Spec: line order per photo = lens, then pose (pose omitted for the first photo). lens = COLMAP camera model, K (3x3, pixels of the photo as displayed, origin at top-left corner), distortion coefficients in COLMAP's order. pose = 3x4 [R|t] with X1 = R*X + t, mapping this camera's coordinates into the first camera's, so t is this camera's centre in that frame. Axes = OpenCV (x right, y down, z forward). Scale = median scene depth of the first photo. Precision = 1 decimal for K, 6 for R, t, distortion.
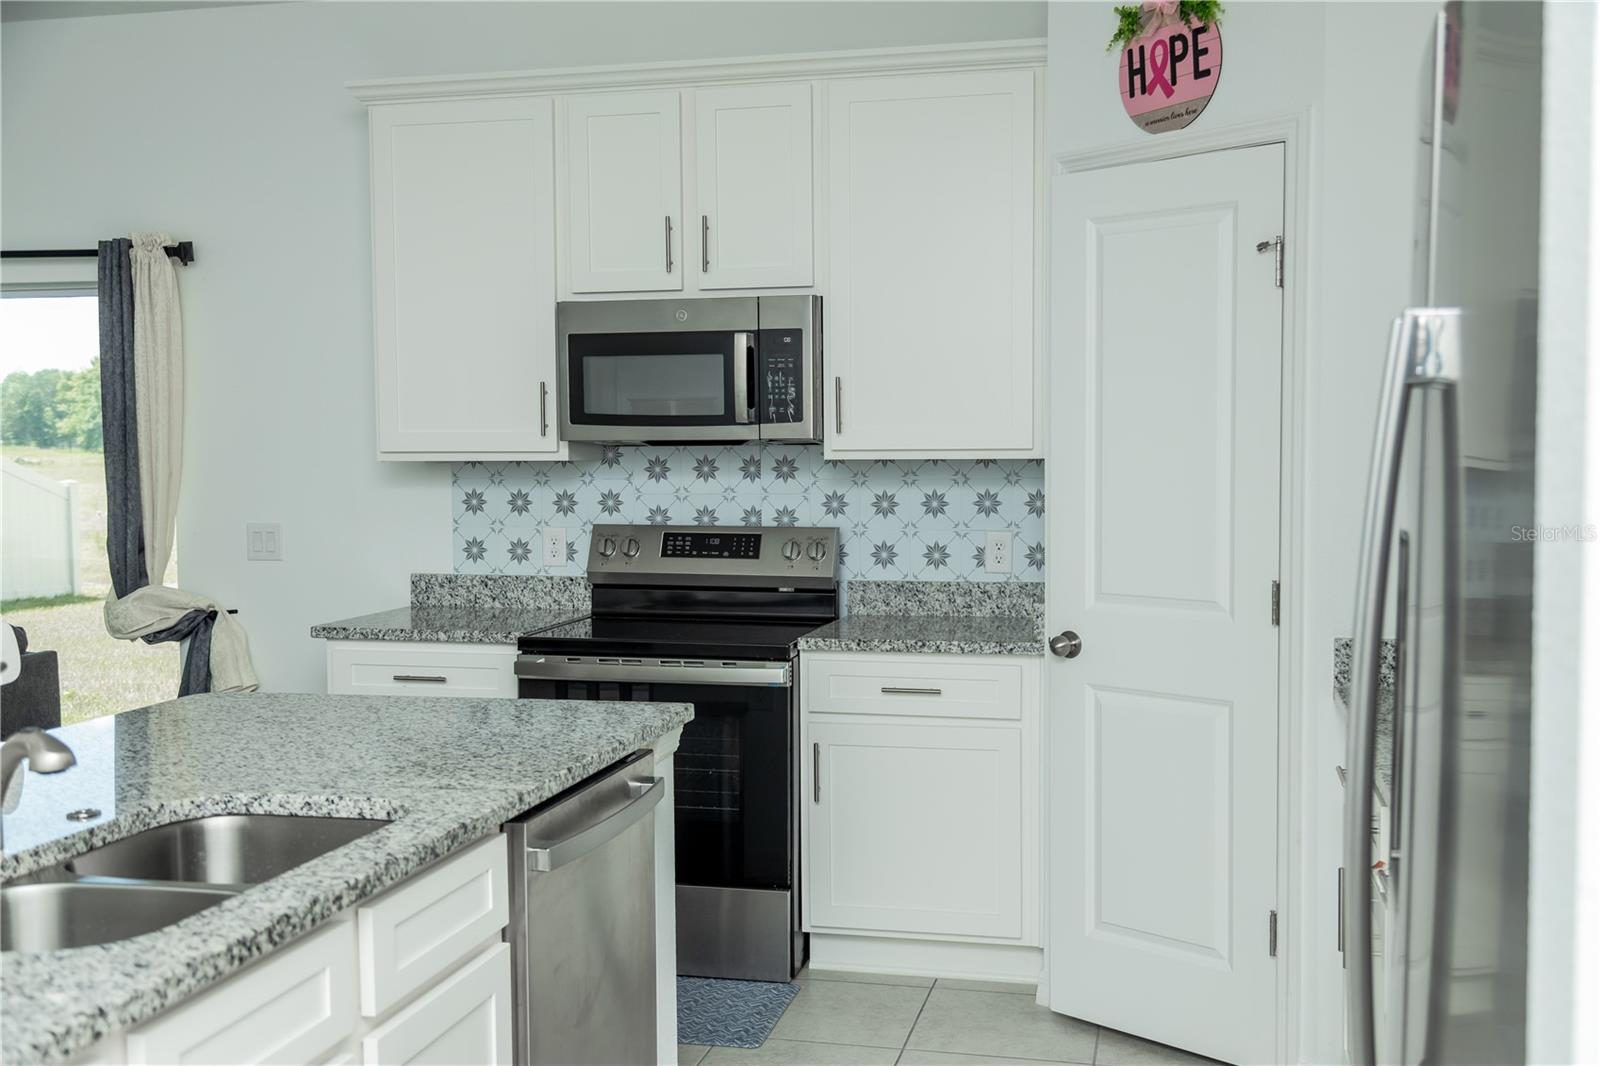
lens RADIAL K [[1660.9, 0, 808.3], [0, 1660.9, 540.8], [0, 0, 1]] dist [0.036469, -0.028962]
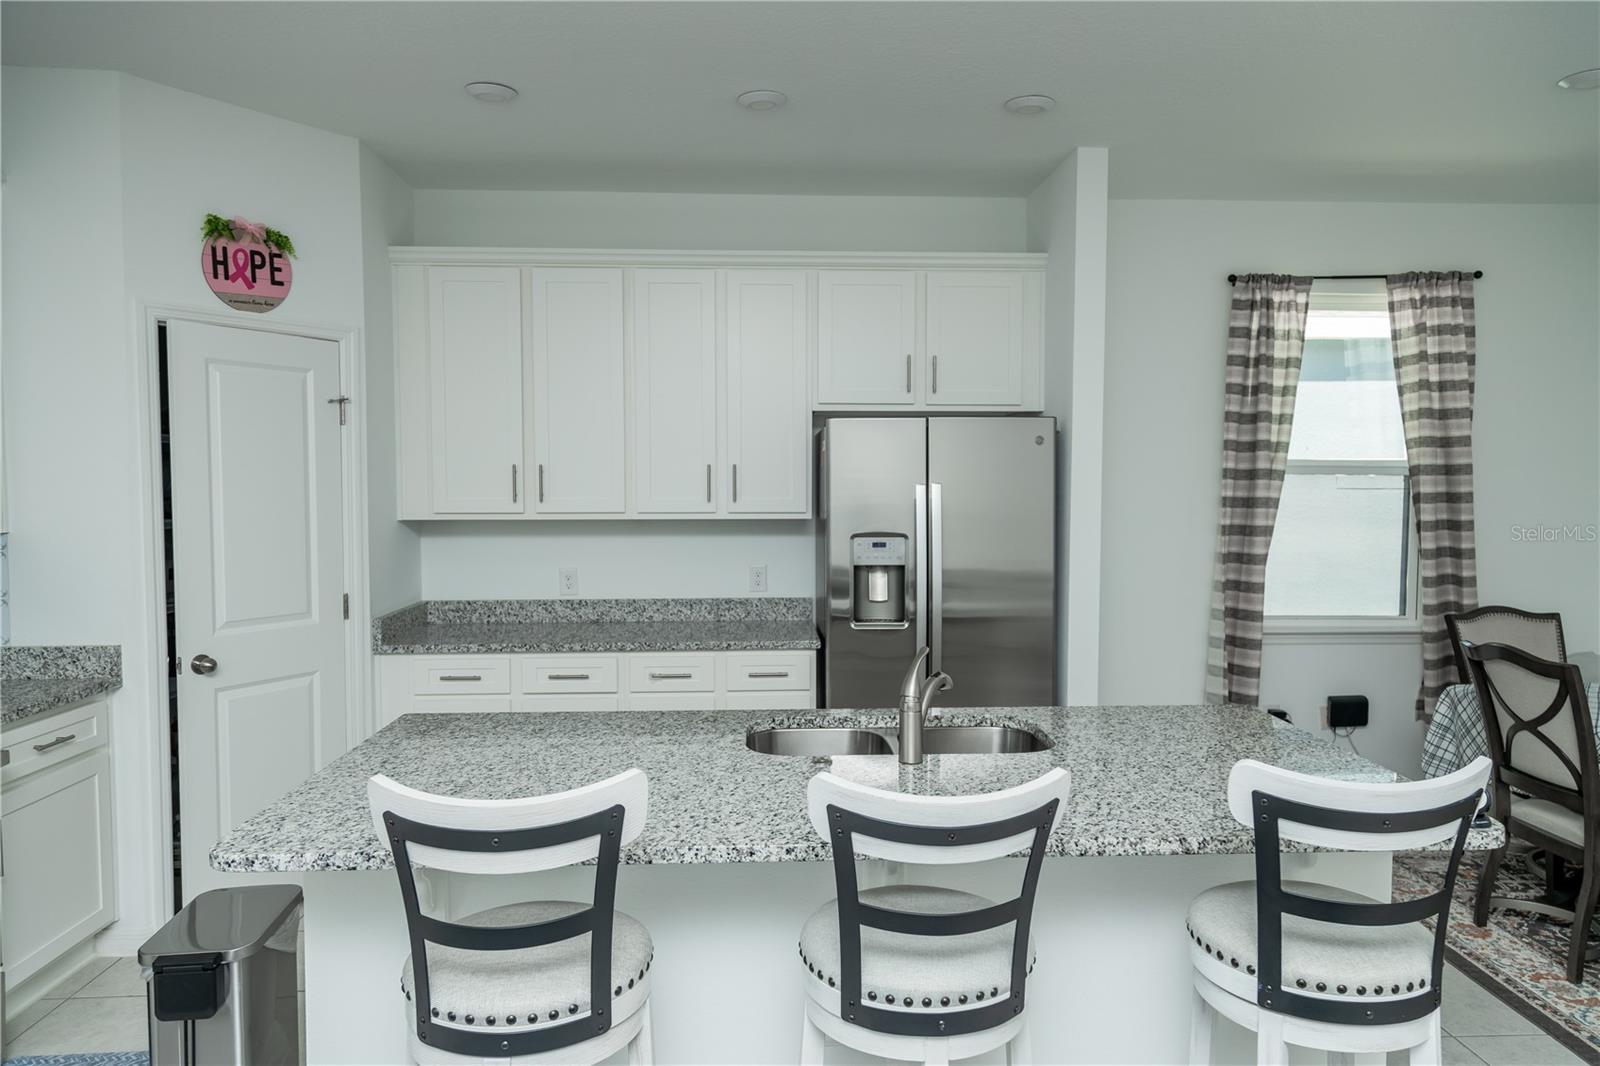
lens RADIAL K [[1058.0, 0, 806.5], [0, 1058.0, 545.3], [0, 0, 1]] dist [0.008324, -0.002395]
pose [[-0.276551, -0.055890, 0.959373, -0.697571], [0.057502, 0.995556, 0.074573, -0.061653], [-0.959277, 0.075790, -0.272109, 0.640085]]
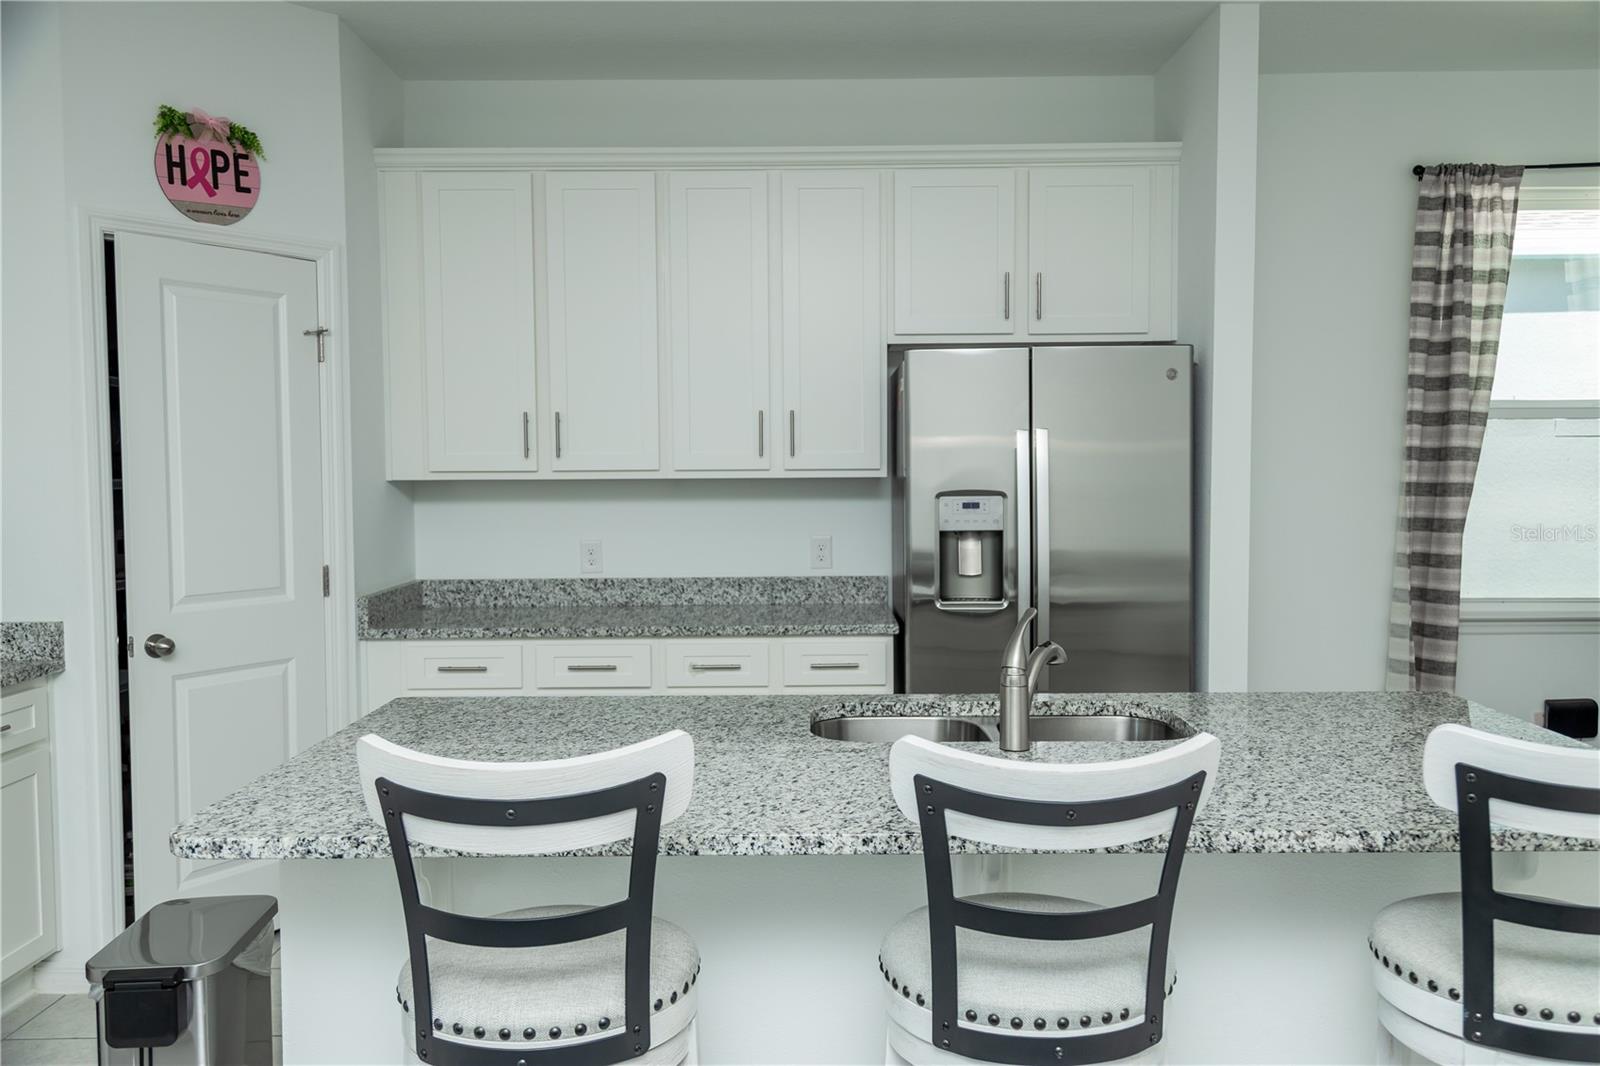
lens RADIAL K [[1296.6, 0, 806.9], [0, 1296.6, 544.3], [0, 0, 1]] dist [0.032941, -0.031673]
pose [[-0.224680, -0.054832, 0.972889, -0.696326], [0.065720, 0.995290, 0.071272, -0.035777], [-0.972214, 0.079952, -0.220018, 0.644502]]
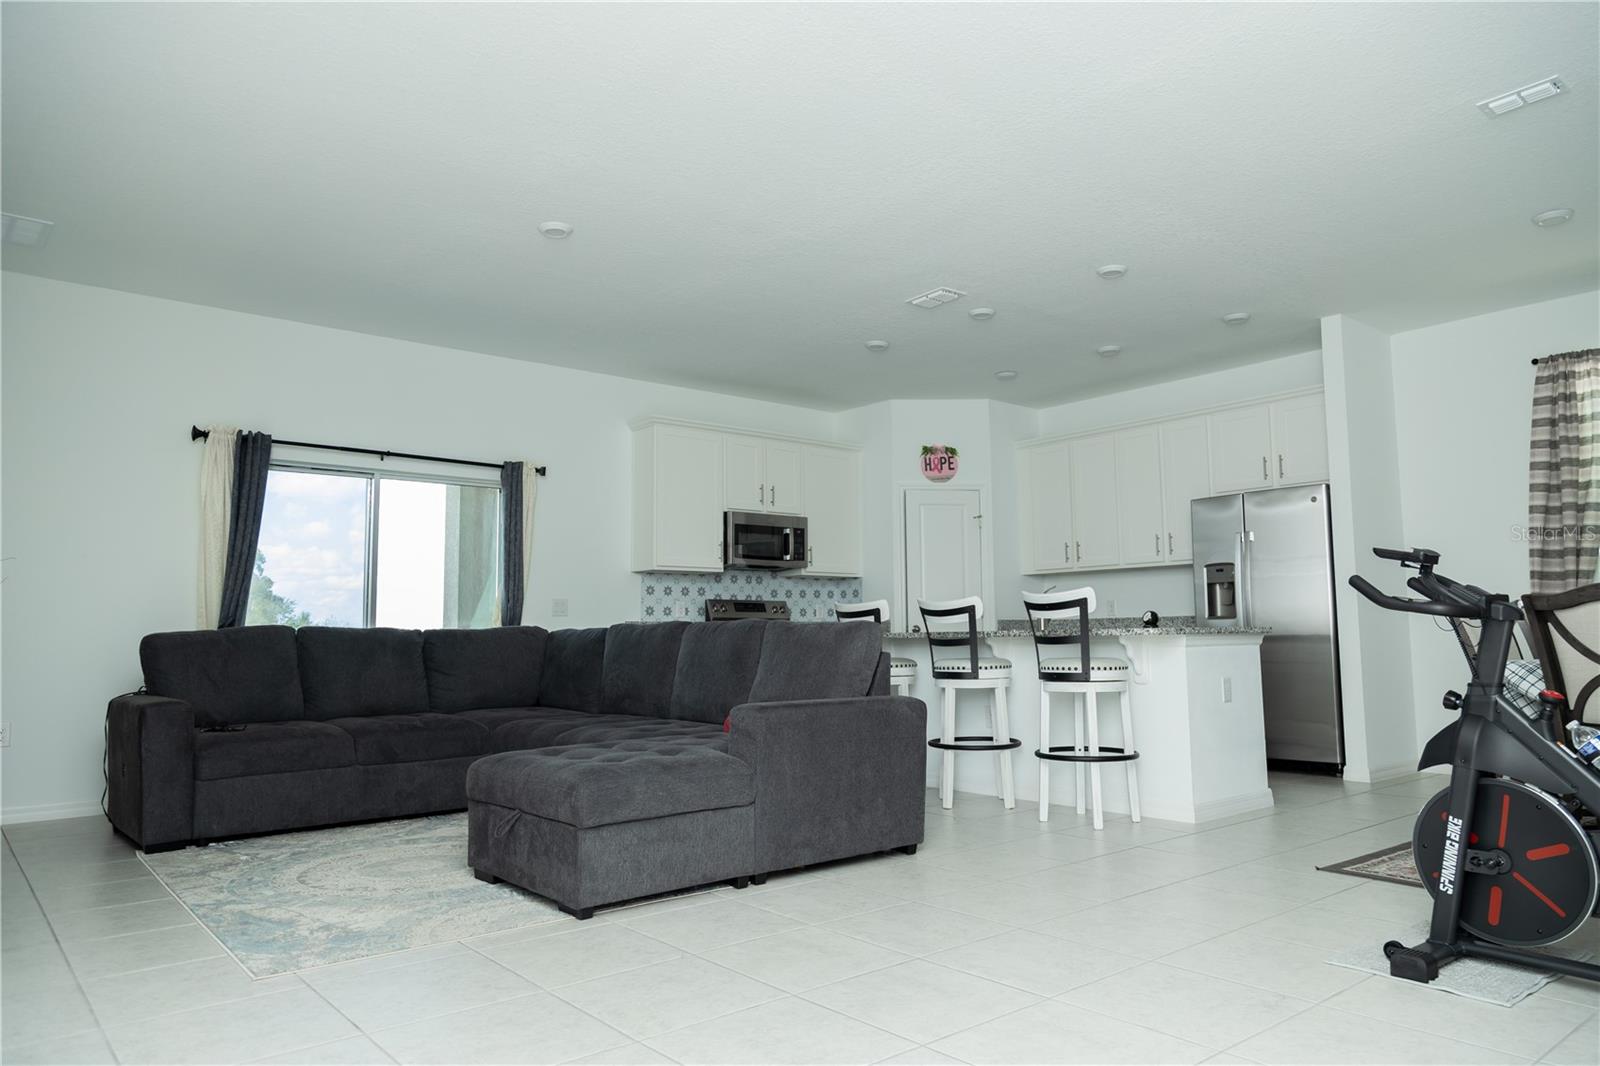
lens RADIAL K [[1041.2, 0, 814.3], [0, 1041.2, 537.4], [0, 0, 1]] dist [0.001676, 0.000975]
pose [[0.596227, 0.075494, 0.799259, -1.393846], [0.055954, 0.989240, -0.135179, 0.128260], [-0.800864, 0.125319, 0.585587, -0.064786]]
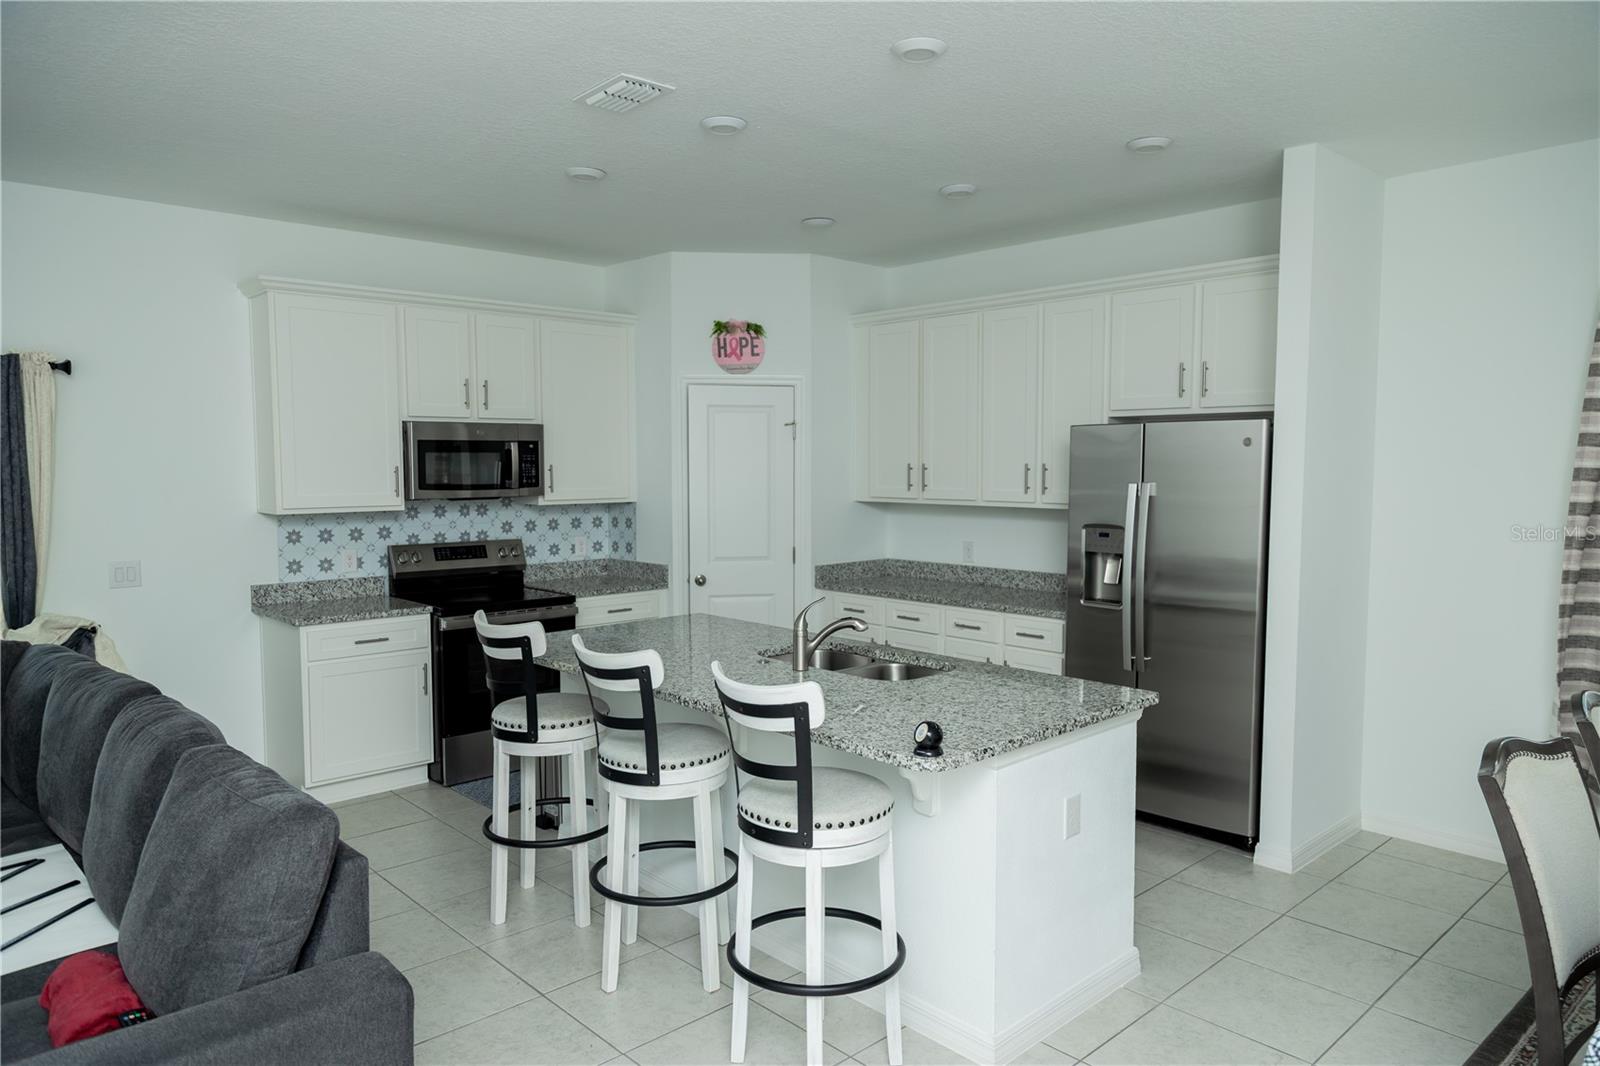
lens RADIAL K [[1041.2, 0, 814.3], [0, 1041.2, 537.4], [0, 0, 1]] dist [0.001676, 0.000975]
pose [[0.550269, -0.058065, 0.832966, -0.855401], [0.048788, 0.998111, 0.037347, -0.040570], [-0.833561, 0.020088, 0.552062, 0.025033]]
